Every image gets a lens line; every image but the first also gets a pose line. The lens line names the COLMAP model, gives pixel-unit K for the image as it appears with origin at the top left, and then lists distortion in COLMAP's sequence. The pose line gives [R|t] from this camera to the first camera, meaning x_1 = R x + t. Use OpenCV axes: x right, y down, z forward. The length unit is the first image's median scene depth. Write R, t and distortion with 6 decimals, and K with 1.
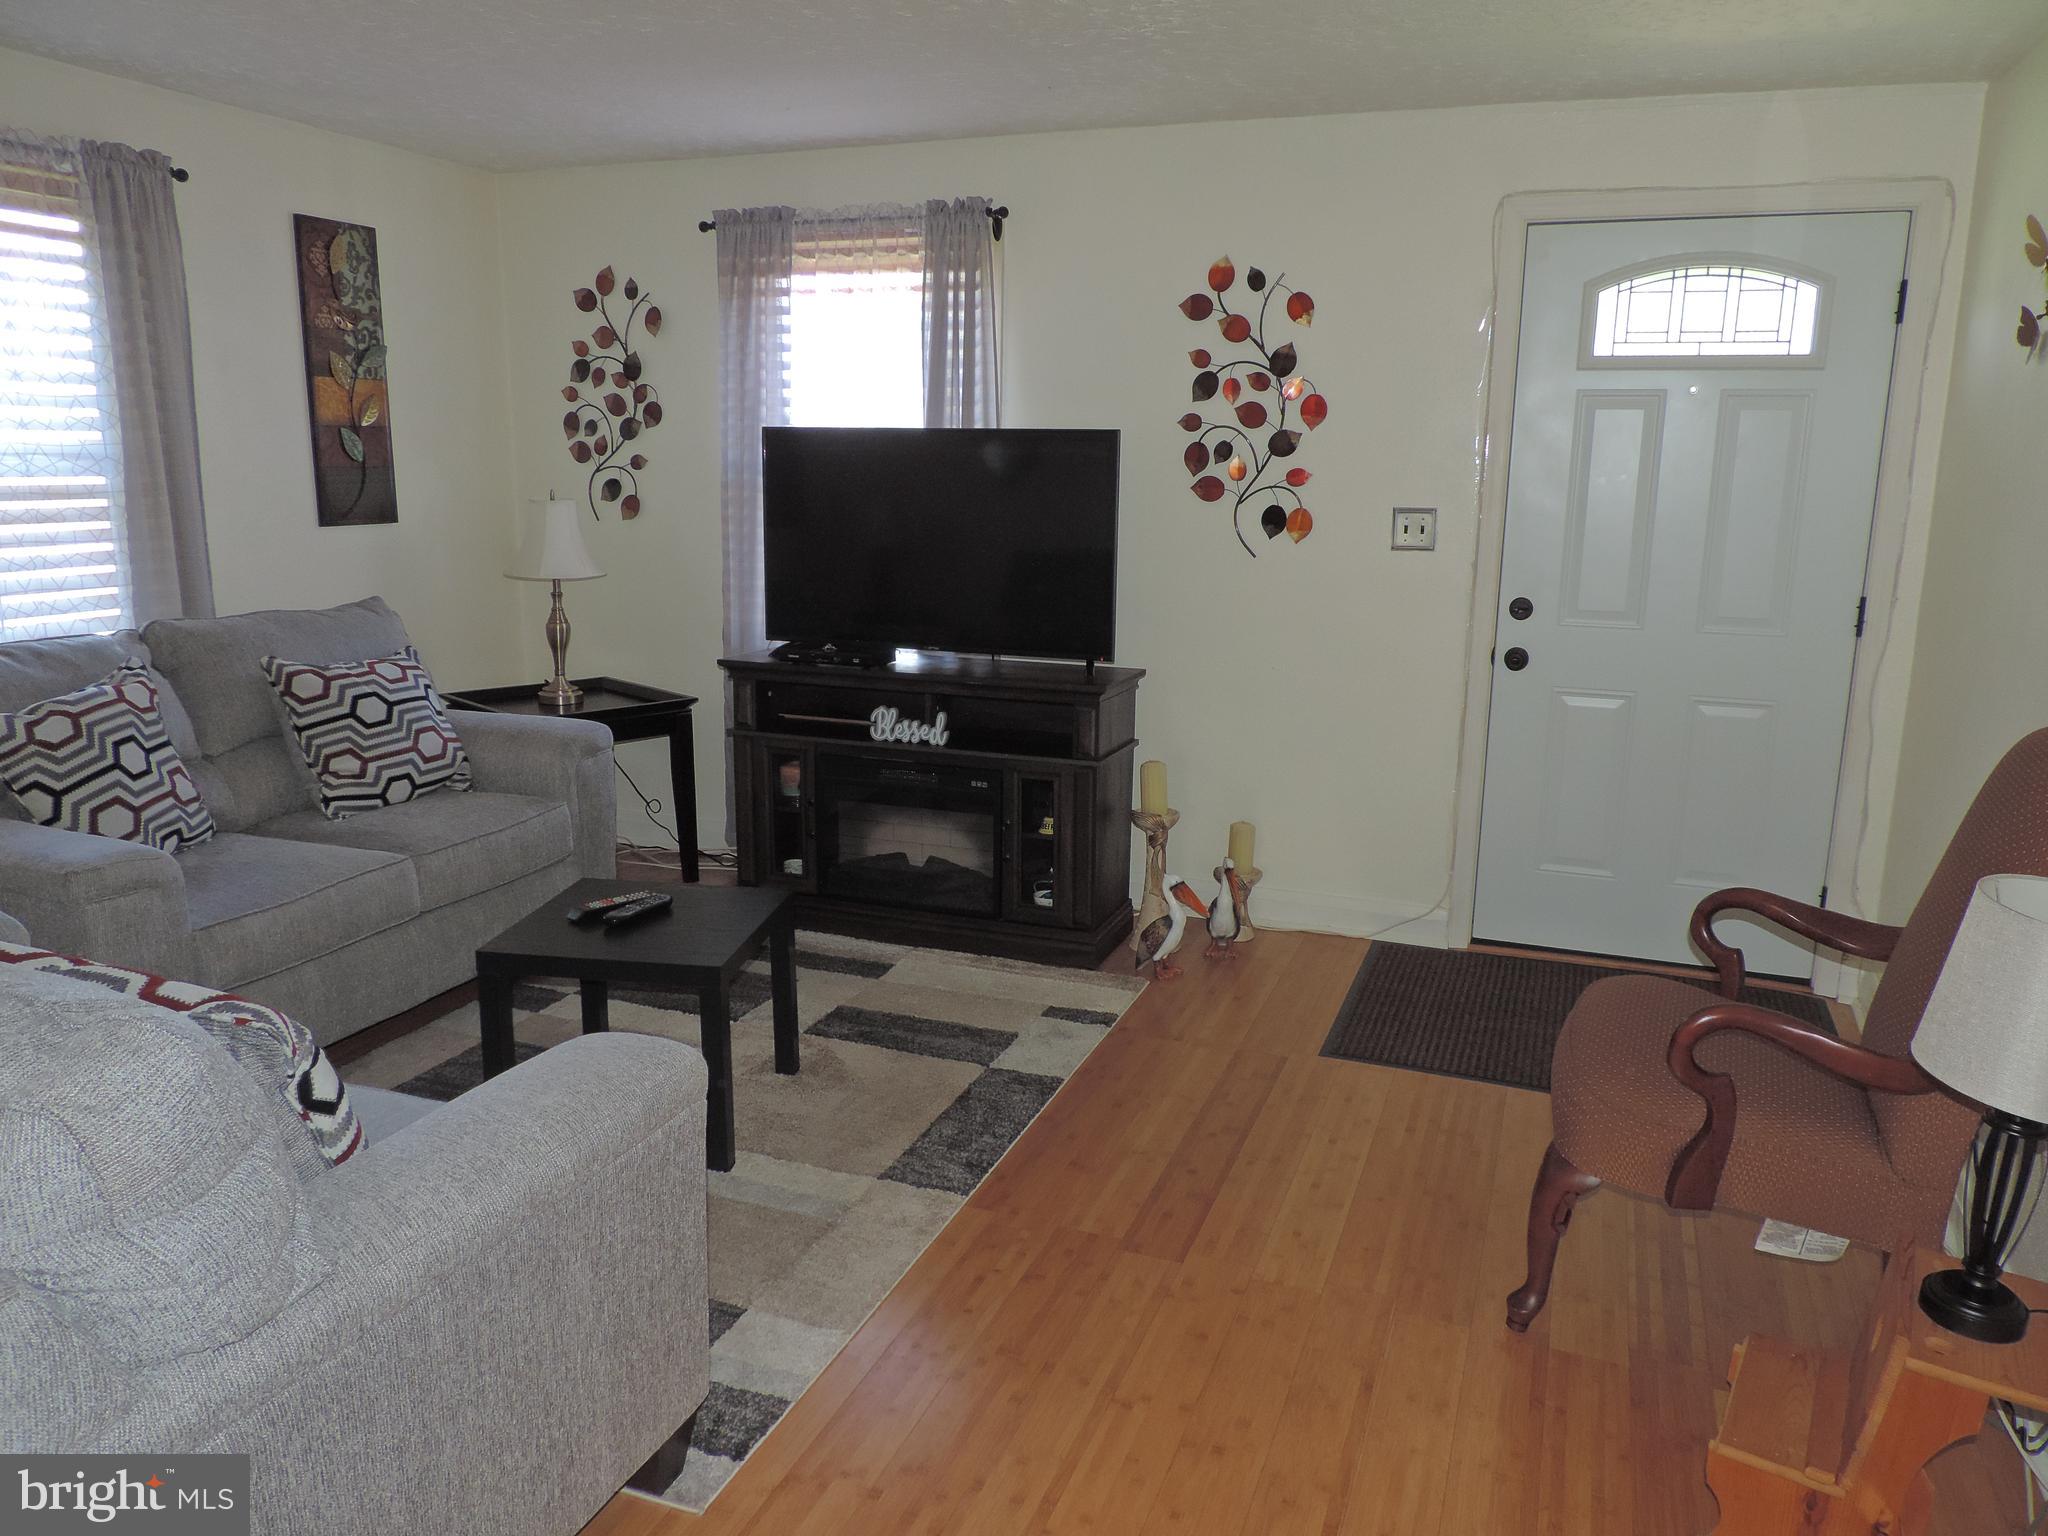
lens RADIAL K [[1452.1, 0, 1019.1], [0, 1452.1, 777.9], [0, 0, 1]] dist [-0.020479, -0.001560]
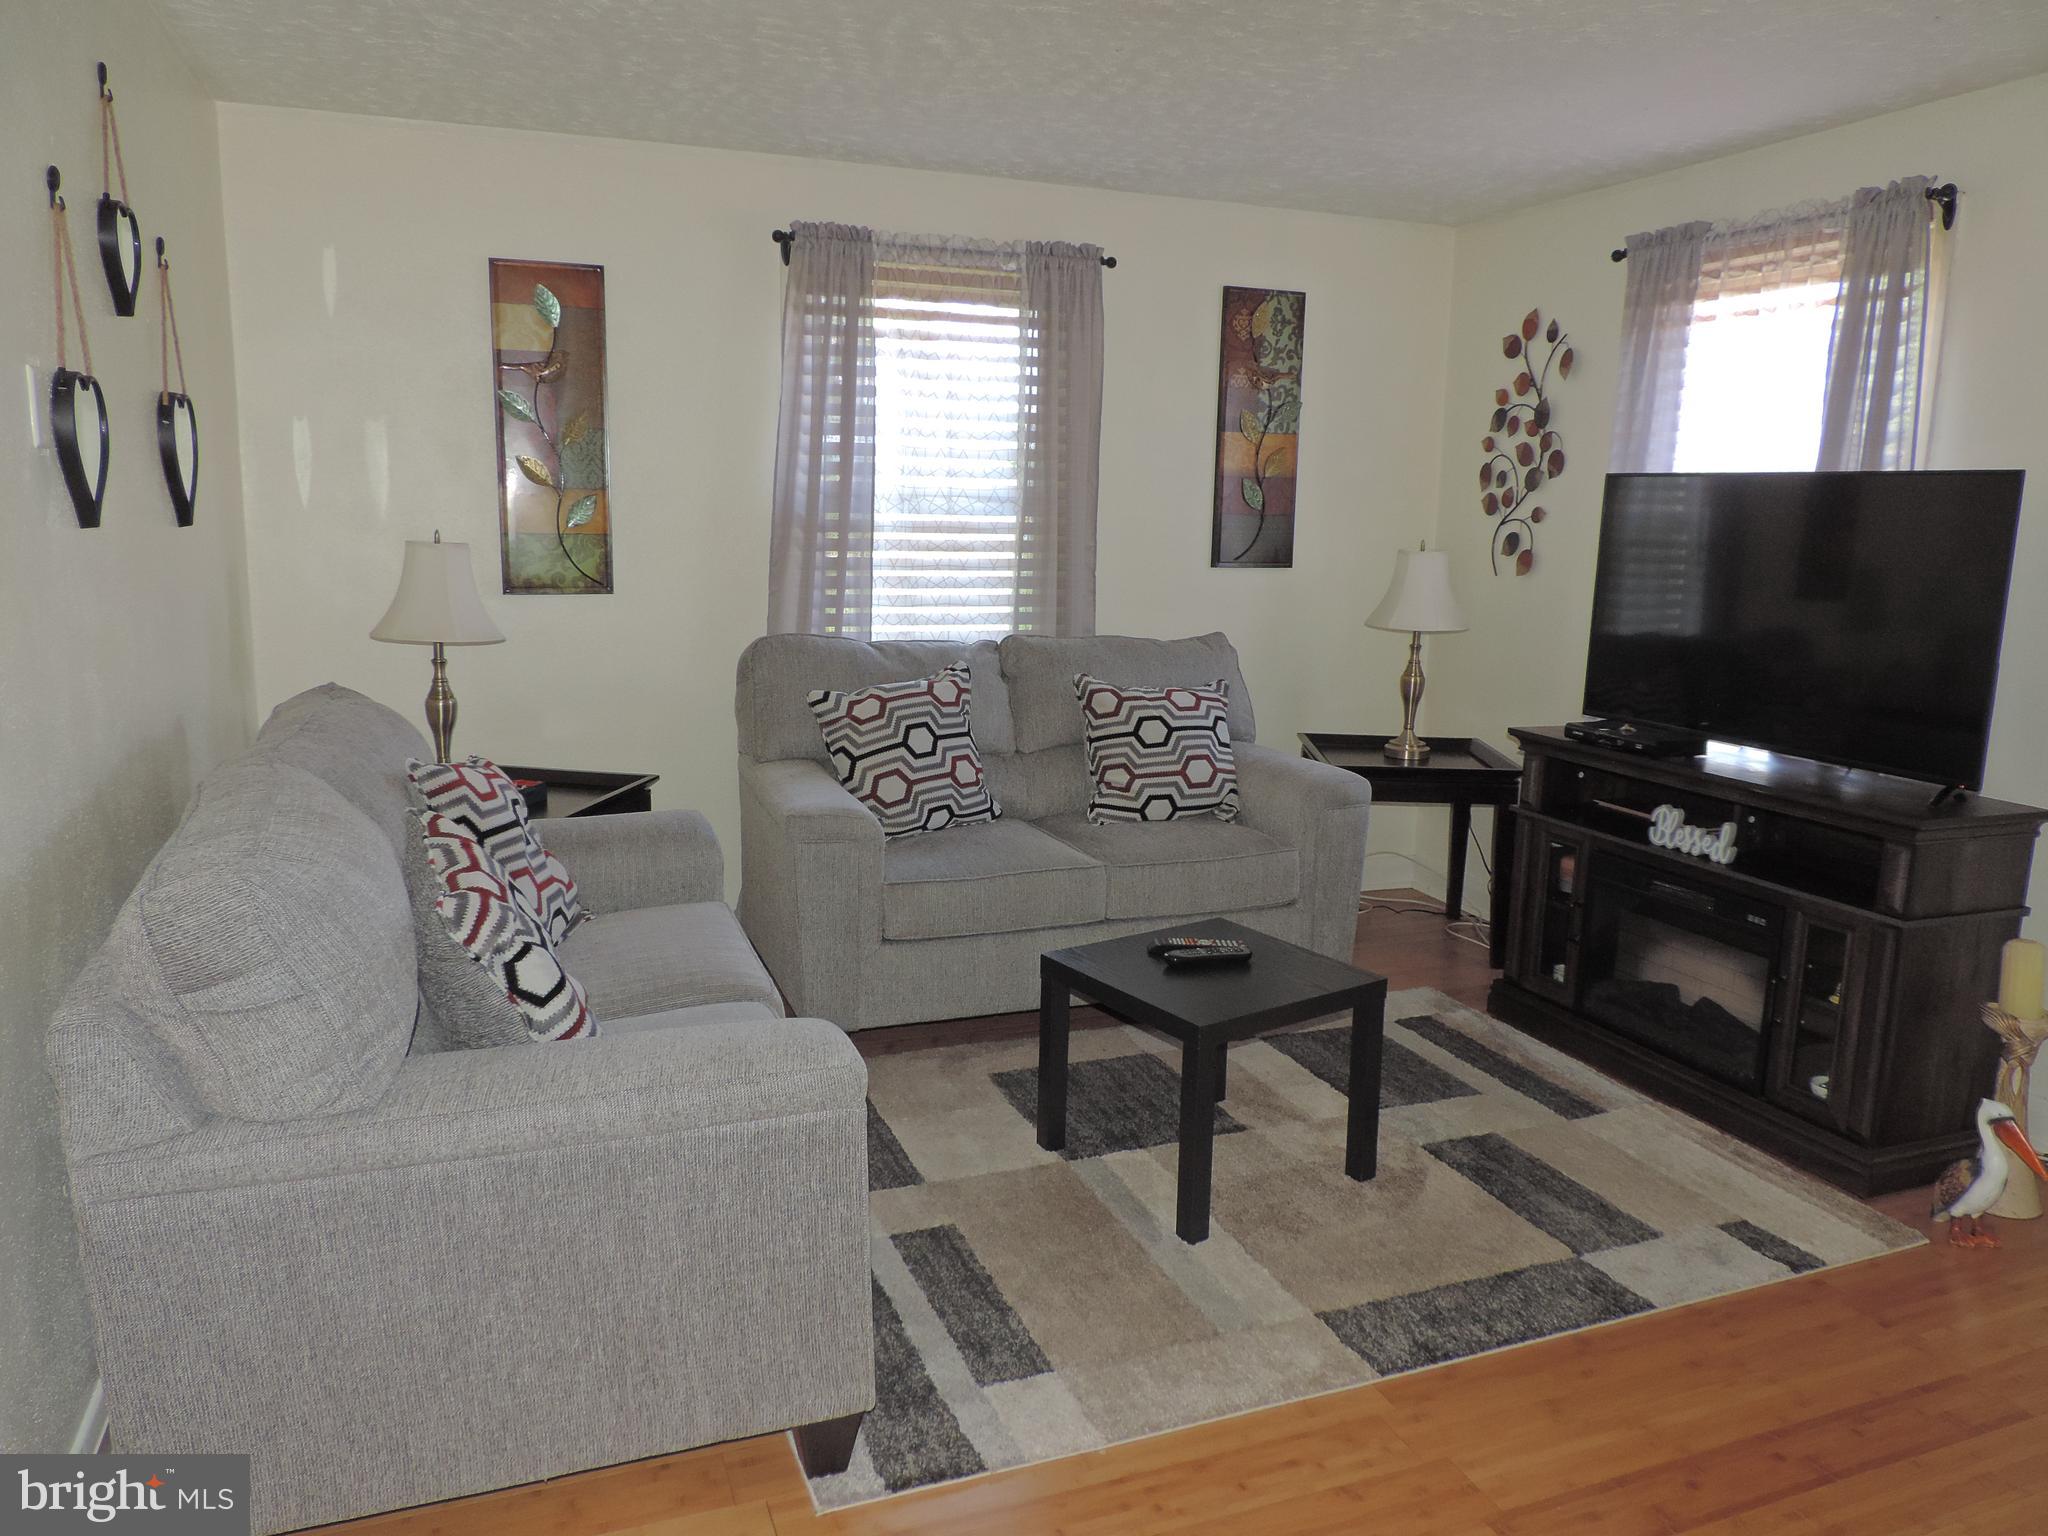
lens RADIAL K [[1452.1, 0, 1025.9], [0, 1452.1, 772.0], [0, 0, 1]] dist [-0.020479, -0.001560]
pose [[0.671981, 0.135332, -0.728098, 0.270403], [-0.172032, 0.984792, 0.024271, -0.025861], [0.720310, 0.108946, 0.685043, 0.176409]]
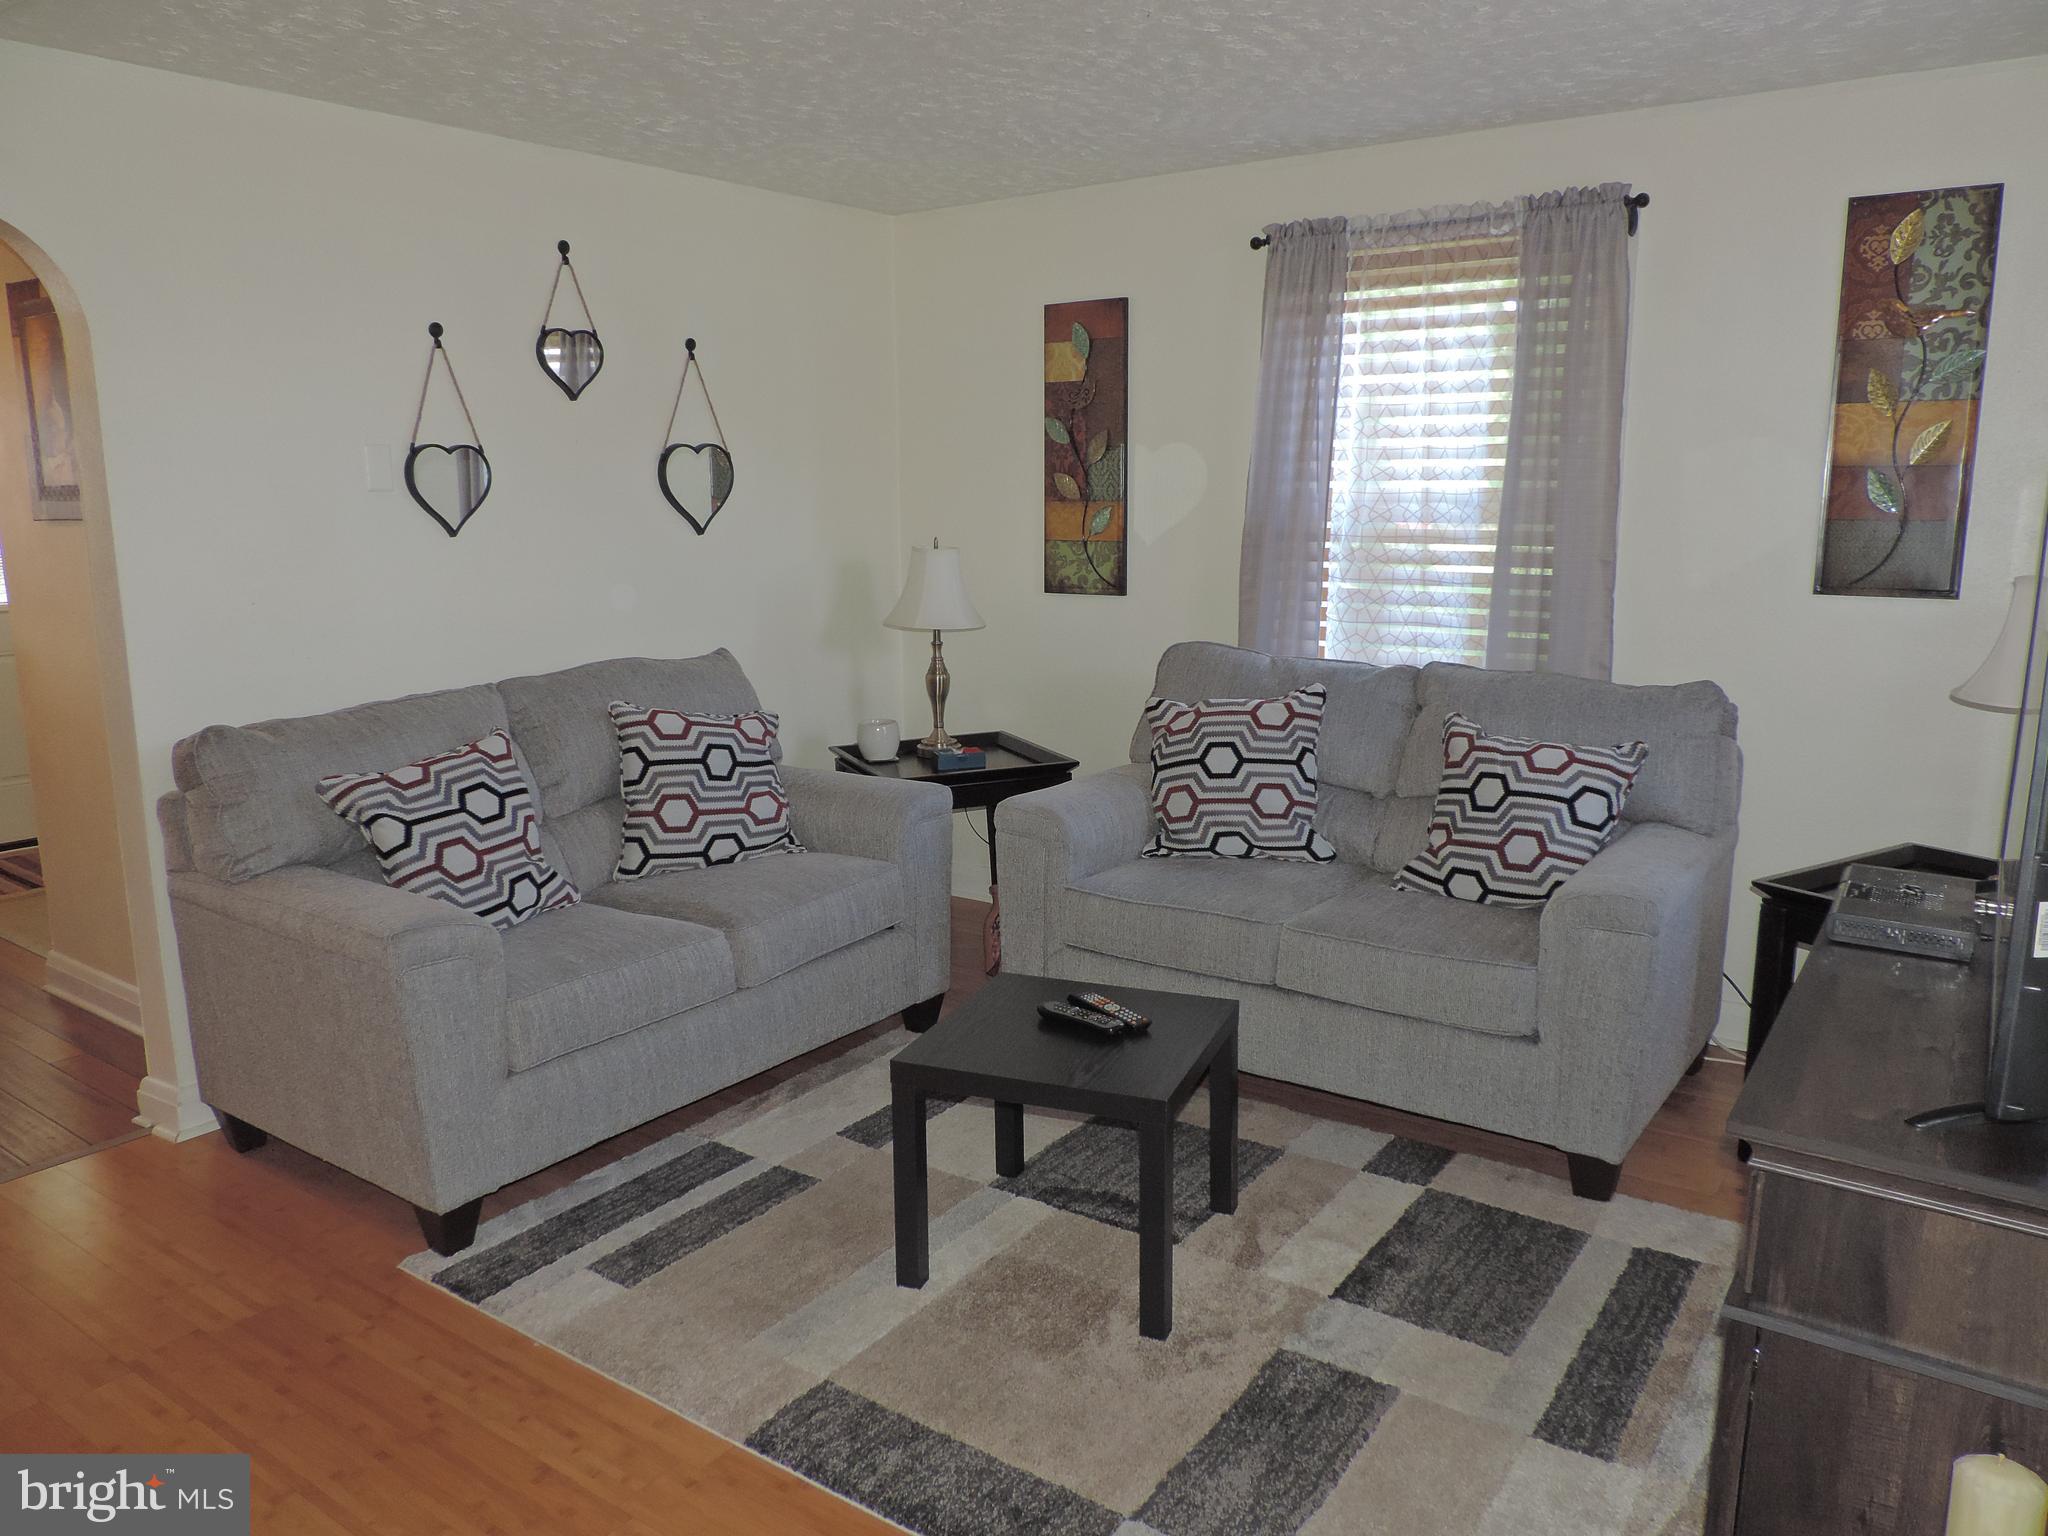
lens RADIAL K [[1452.1, 0, 1026.0], [0, 1452.1, 770.9], [0, 0, 1]] dist [-0.020479, -0.001560]
pose [[-0.242616, 0.173174, -0.954541, 0.430608], [-0.209055, 0.951488, 0.225756, -0.187720], [0.947330, 0.254324, -0.194643, 0.850660]]
